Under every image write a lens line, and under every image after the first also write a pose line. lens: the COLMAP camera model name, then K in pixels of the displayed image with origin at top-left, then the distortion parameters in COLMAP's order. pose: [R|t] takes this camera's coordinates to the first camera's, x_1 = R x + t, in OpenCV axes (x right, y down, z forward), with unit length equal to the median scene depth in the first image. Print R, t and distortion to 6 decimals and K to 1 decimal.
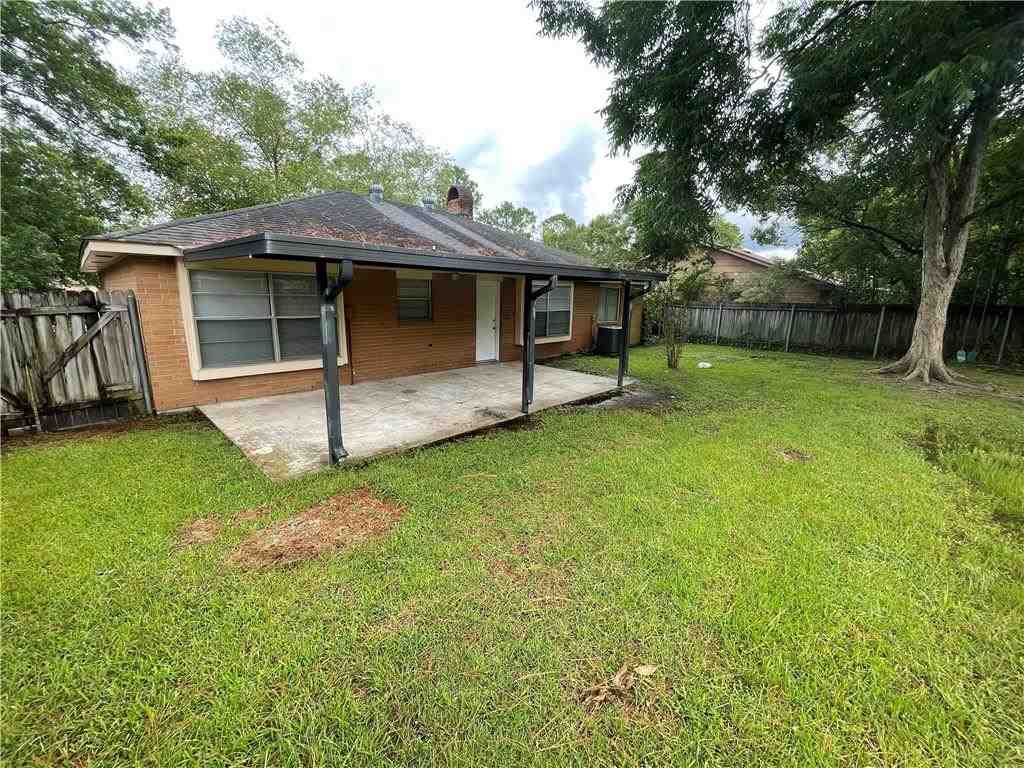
lens RADIAL K [[414.5, 0, 510.7], [0, 414.5, 384.1], [0, 0, 1]] dist [-0.001651, 0.001038]
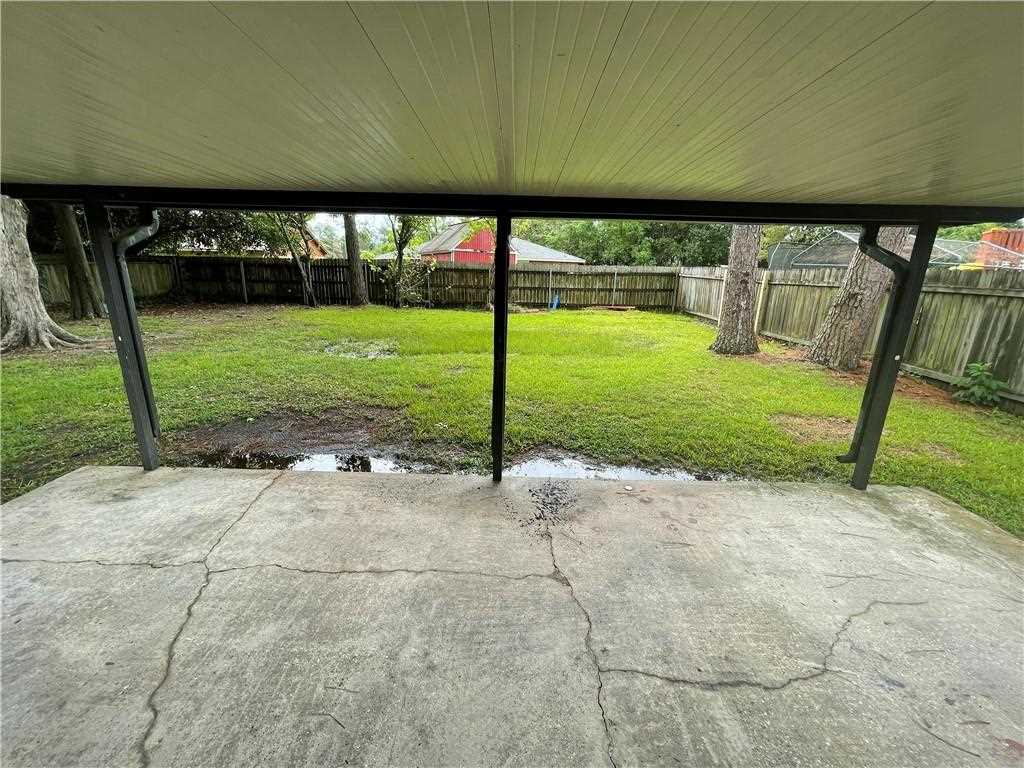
lens RADIAL K [[414.5, 0, 509.4], [0, 414.5, 378.5], [0, 0, 1]] dist [-0.001651, 0.001038]
pose [[-0.702406, -0.209704, 0.680184, -0.331916], [0.117949, 0.908110, 0.401777, -0.275136], [-0.701936, 0.362437, -0.613128, 1.363535]]
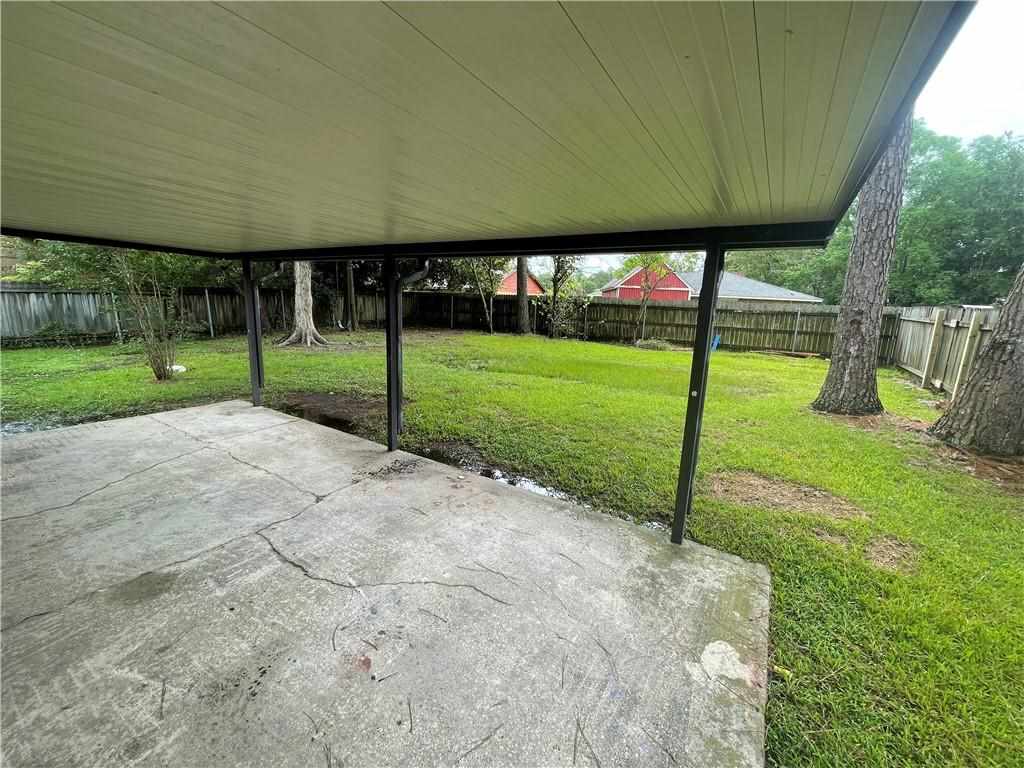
lens RADIAL K [[414.5, 0, 515.5], [0, 414.5, 390.4], [0, 0, 1]] dist [-0.001651, 0.001038]
pose [[-0.218012, -0.229574, 0.948560, -0.704834], [0.164857, 0.949309, 0.267646, -0.194999], [-0.961921, 0.214727, -0.169114, 0.968195]]
